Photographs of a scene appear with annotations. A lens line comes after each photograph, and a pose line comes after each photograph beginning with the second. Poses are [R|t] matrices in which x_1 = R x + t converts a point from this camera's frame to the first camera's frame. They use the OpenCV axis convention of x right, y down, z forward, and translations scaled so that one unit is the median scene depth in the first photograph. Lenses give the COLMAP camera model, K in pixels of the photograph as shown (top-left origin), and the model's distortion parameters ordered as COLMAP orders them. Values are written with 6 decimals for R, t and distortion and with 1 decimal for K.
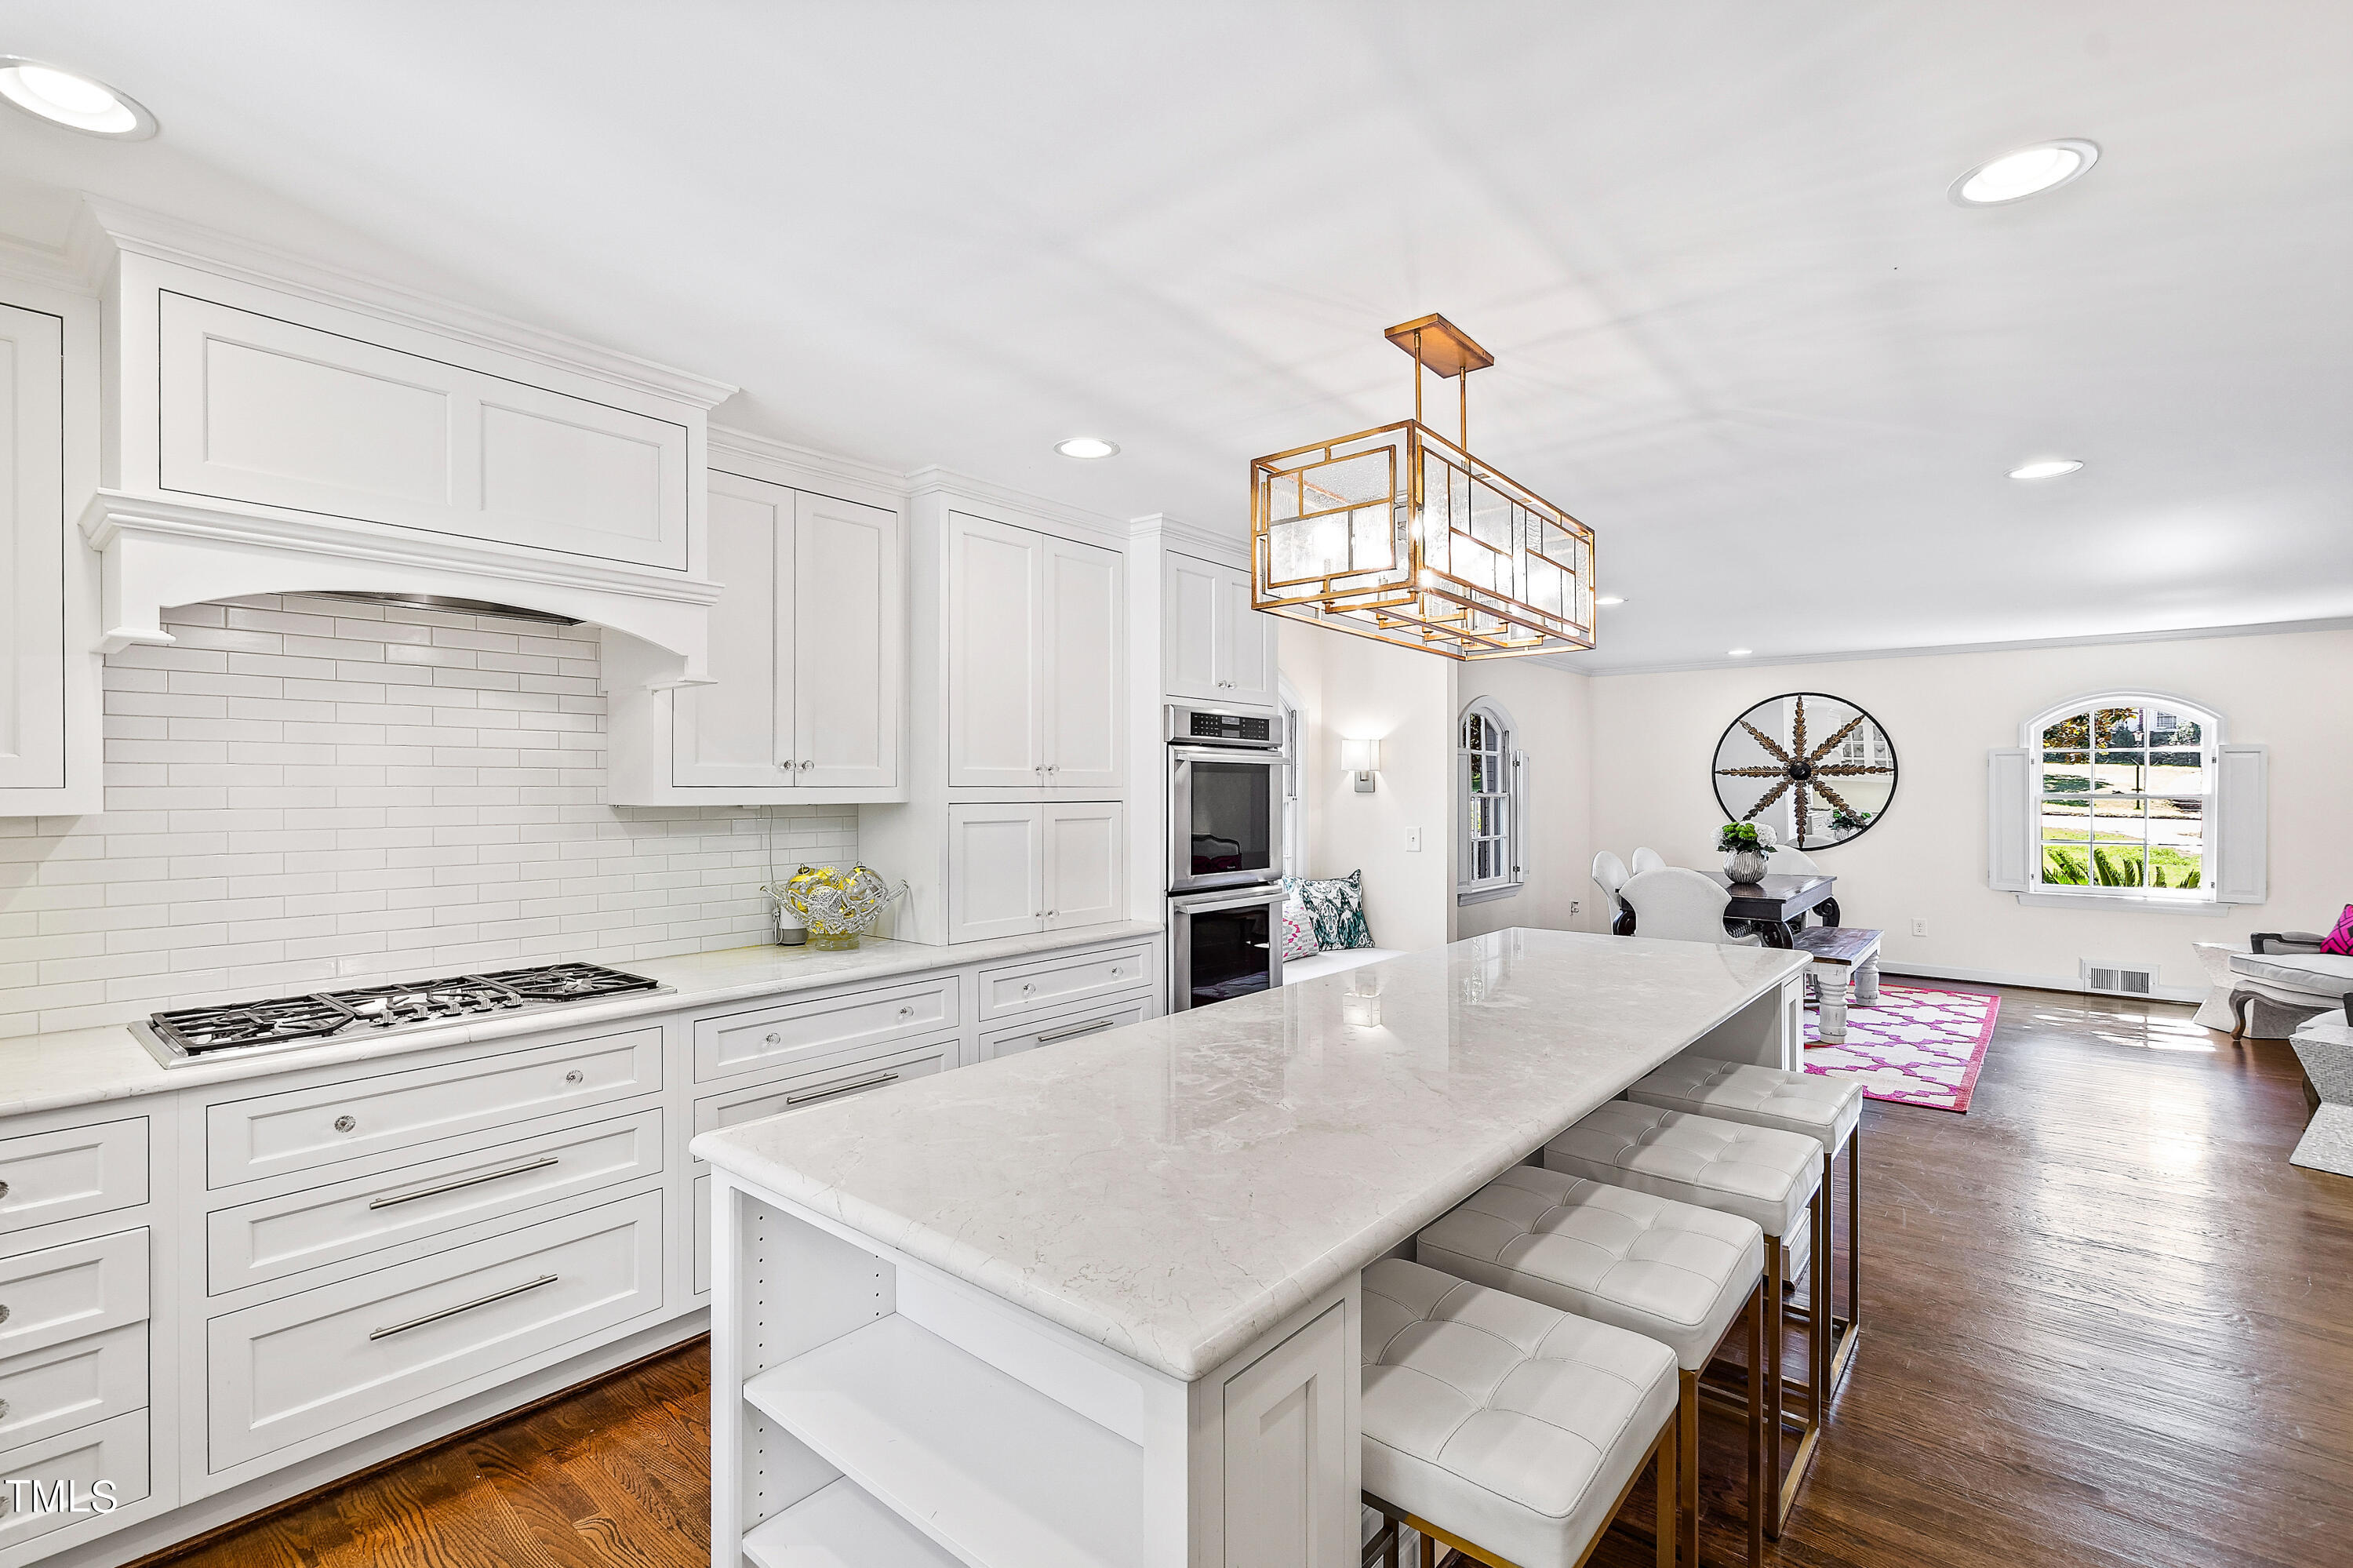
lens RADIAL K [[1061.0, 0, 1175.4], [0, 1061.0, 796.9], [0, 0, 1]] dist [-0.000913, 0.000003]
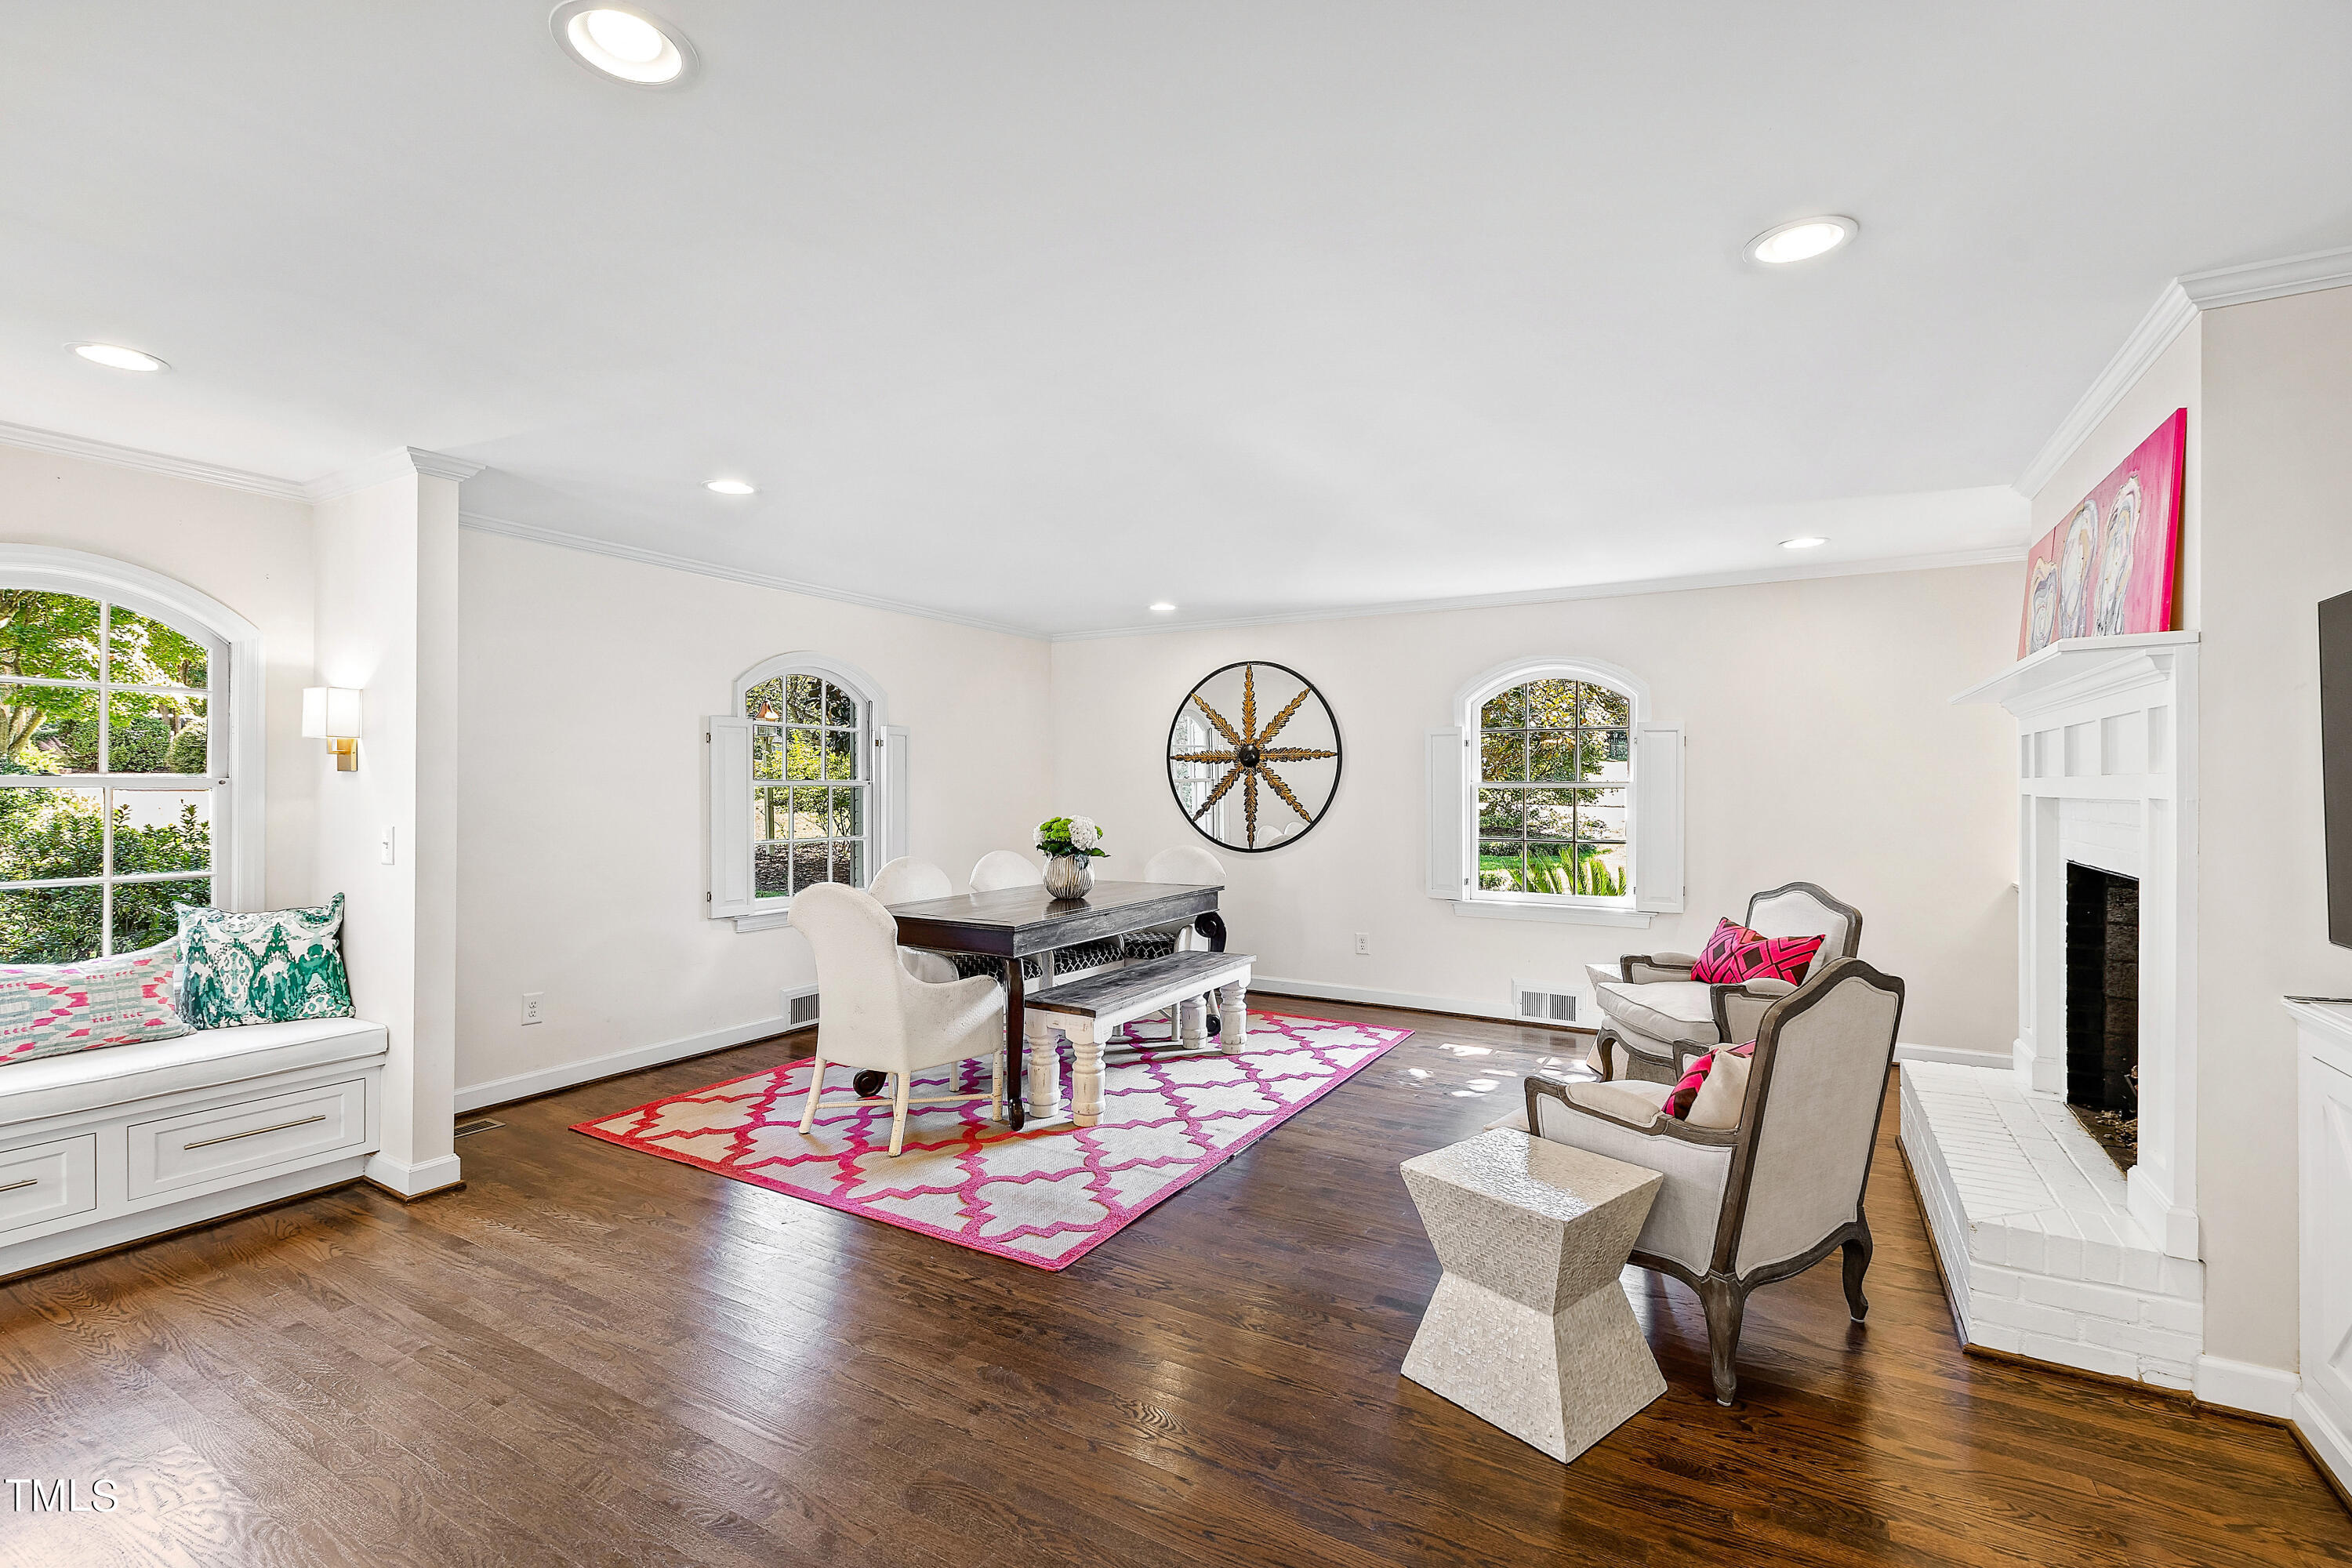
lens RADIAL K [[1048.9, 0, 1163.1], [0, 1048.9, 790.1], [0, 0, 1]] dist [-0.003706, -0.000143]
pose [[0.983705, 0.002030, 0.179781, 0.562354], [-0.001061, 0.999984, -0.005486, 0.010399], [-0.179789, 0.005206, 0.983691, 0.306315]]
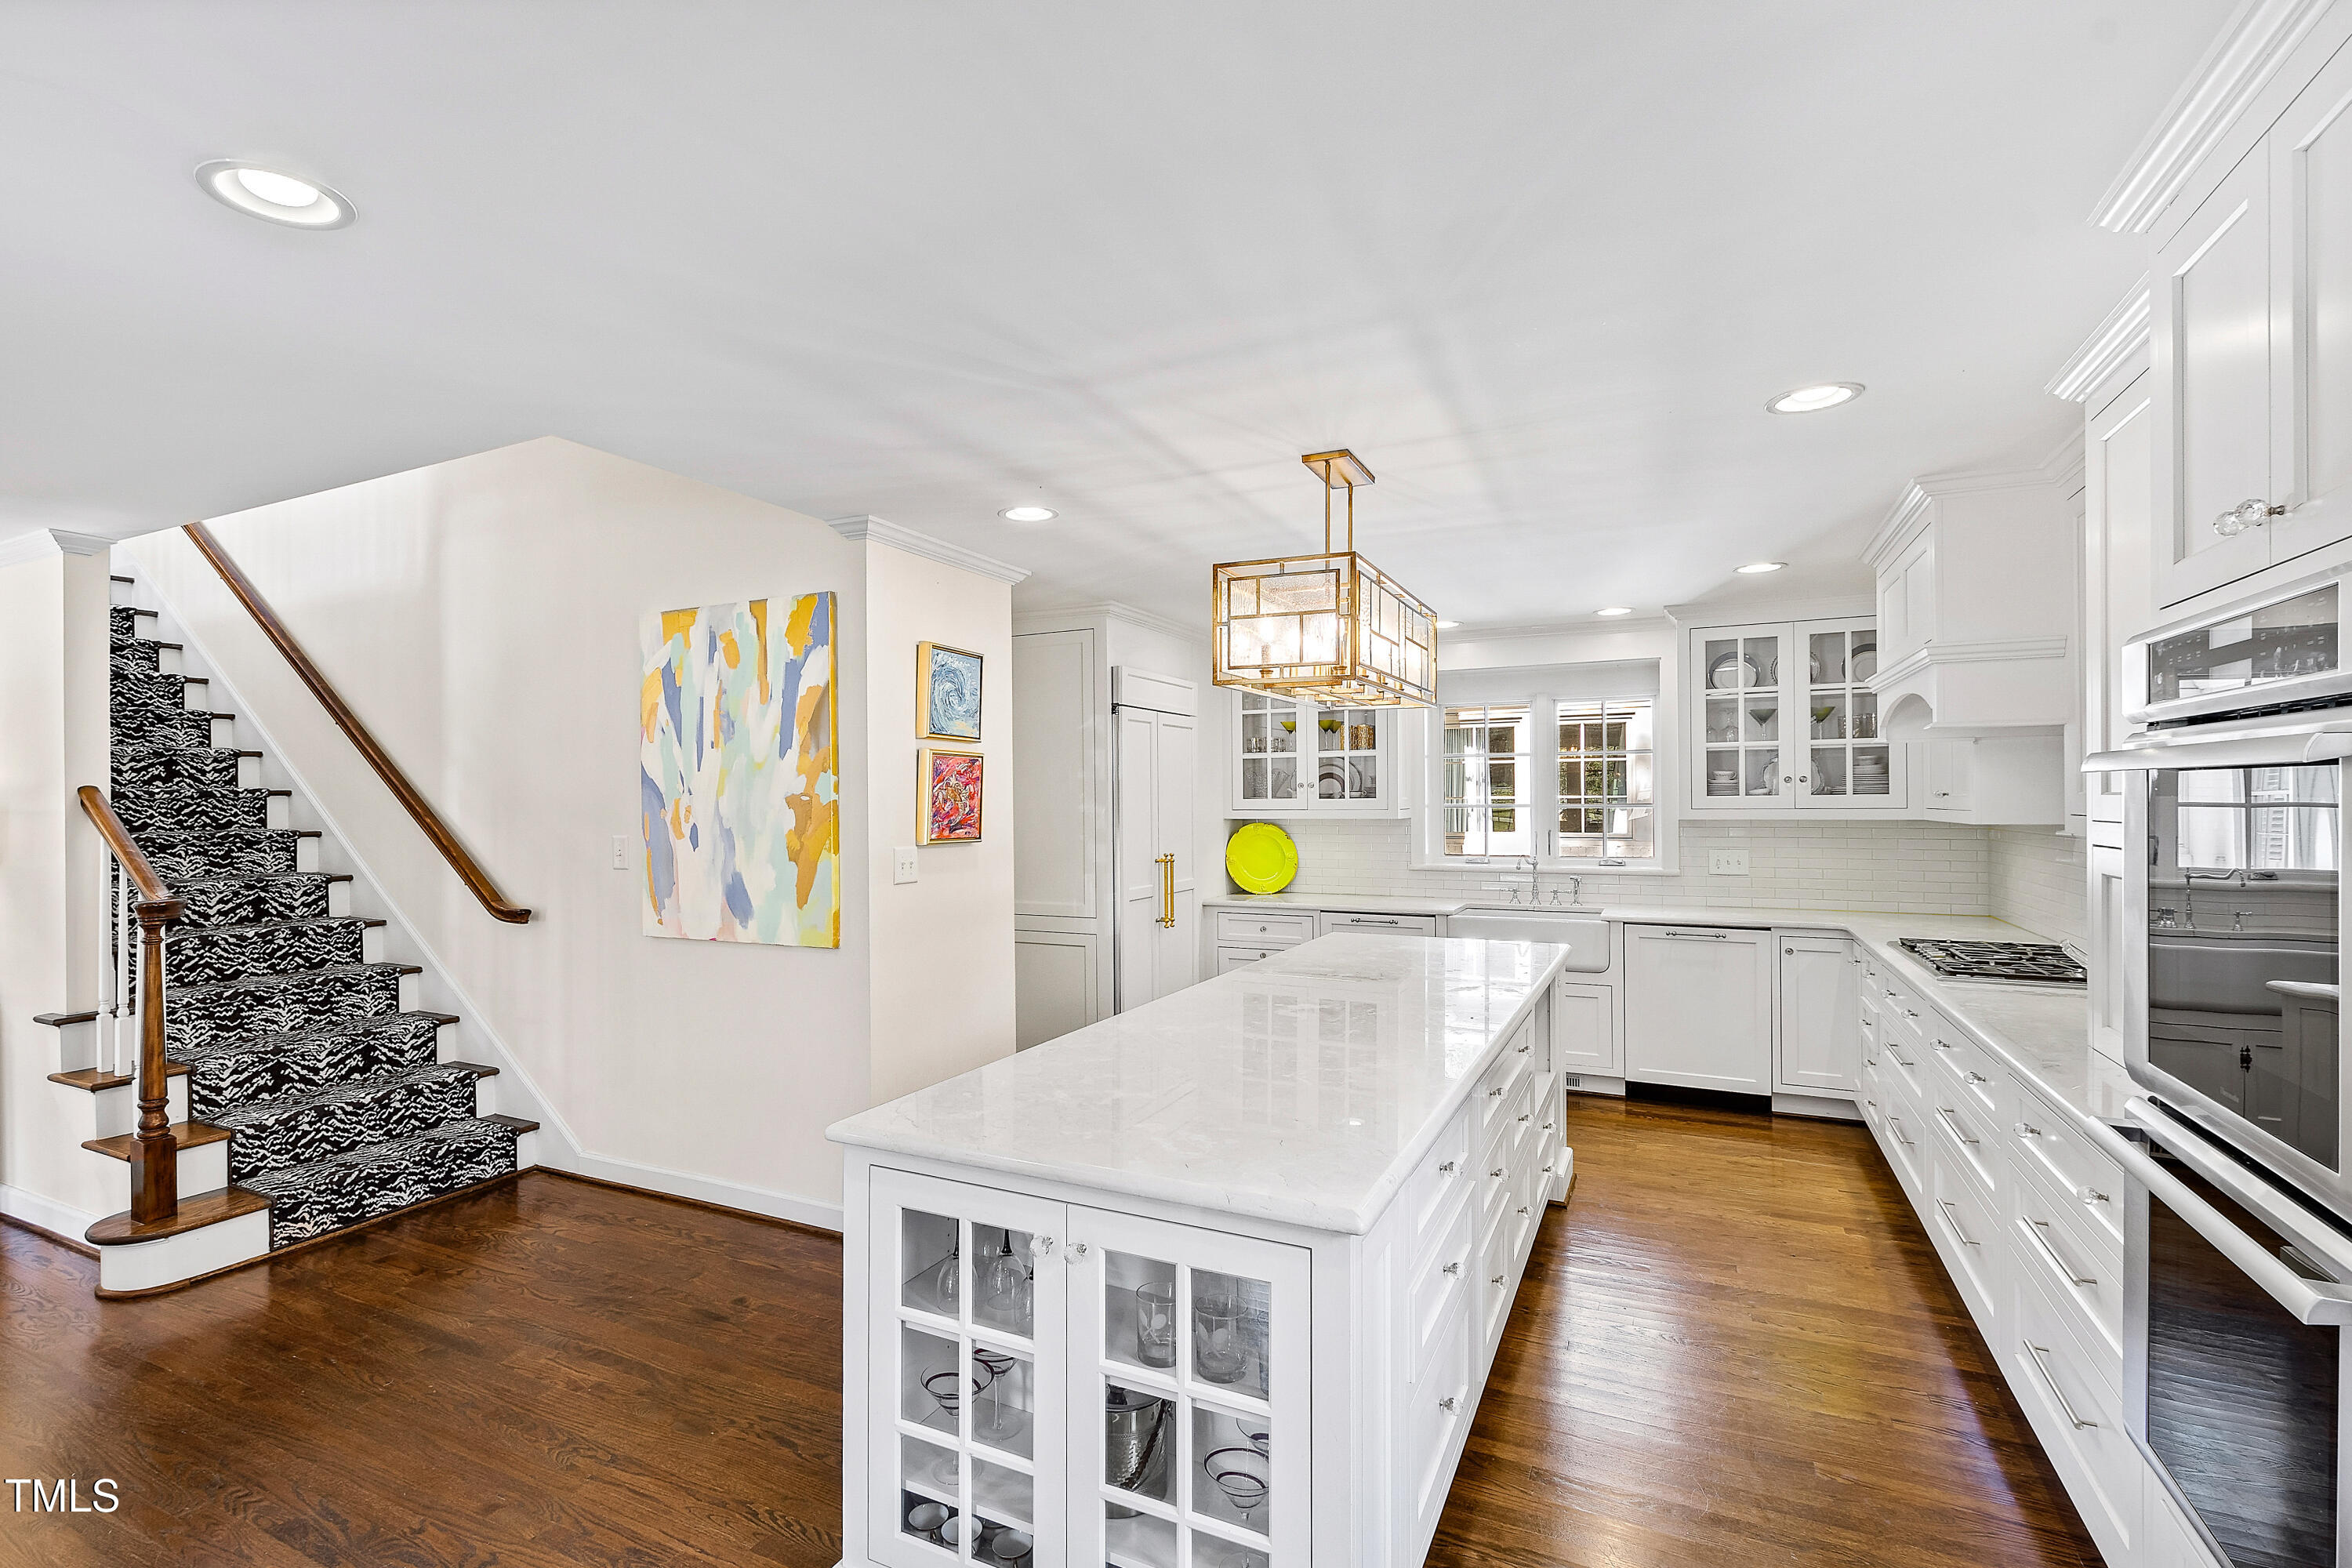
lens RADIAL K [[1048.9, 0, 1163.1], [0, 1048.9, 790.1], [0, 0, 1]] dist [-0.003706, -0.000143]
pose [[-0.973100, 0.006323, -0.230296, 0.311861], [0.006155, 0.999980, 0.001448, -0.021097], [0.230301, -0.000008, -0.973119, 0.913047]]
